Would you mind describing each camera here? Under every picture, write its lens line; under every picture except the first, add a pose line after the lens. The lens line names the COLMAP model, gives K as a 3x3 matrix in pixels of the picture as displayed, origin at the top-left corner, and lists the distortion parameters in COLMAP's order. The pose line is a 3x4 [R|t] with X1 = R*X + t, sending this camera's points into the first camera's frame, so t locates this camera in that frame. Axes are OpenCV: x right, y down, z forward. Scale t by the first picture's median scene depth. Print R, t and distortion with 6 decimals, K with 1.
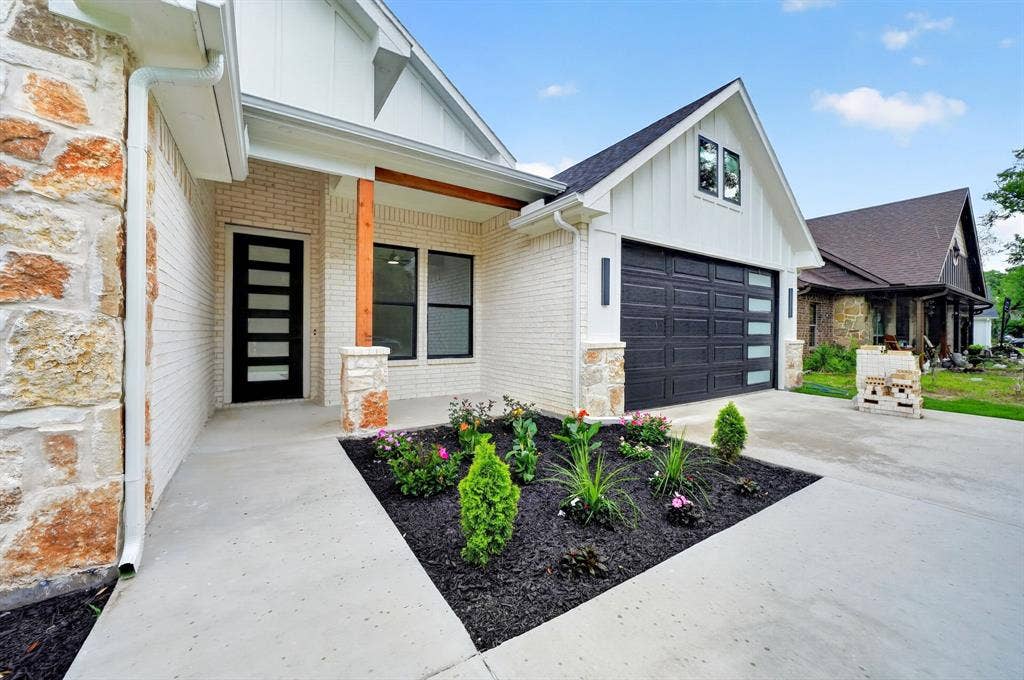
lens RADIAL K [[383.5, 0, 512.5], [0, 383.5, 331.2], [0, 0, 1]] dist [0.016489, 0.000052]
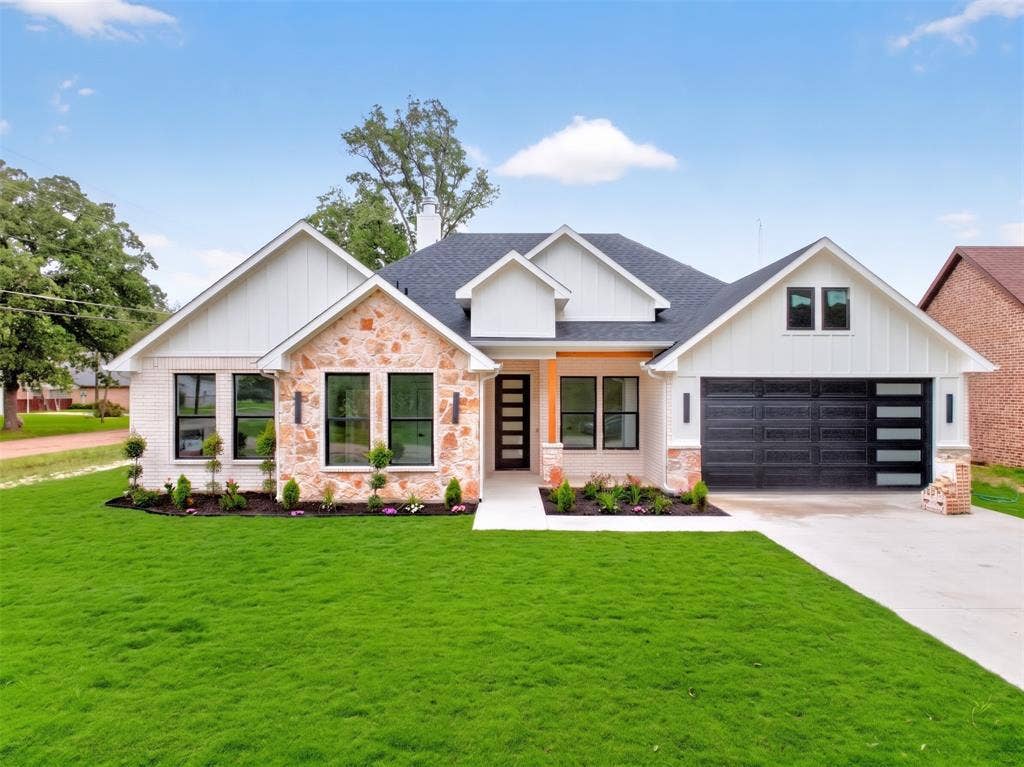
lens RADIAL K [[838.3, 0, 512.0], [0, 838.3, 383.5], [0, 0, 1]] dist [0.000348, -0.000192]
pose [[0.832529, 0.002076, -0.553978, 1.430773], [0.004300, 0.999939, 0.010210, -0.242342], [0.553965, -0.010882, 0.832469, -2.100754]]
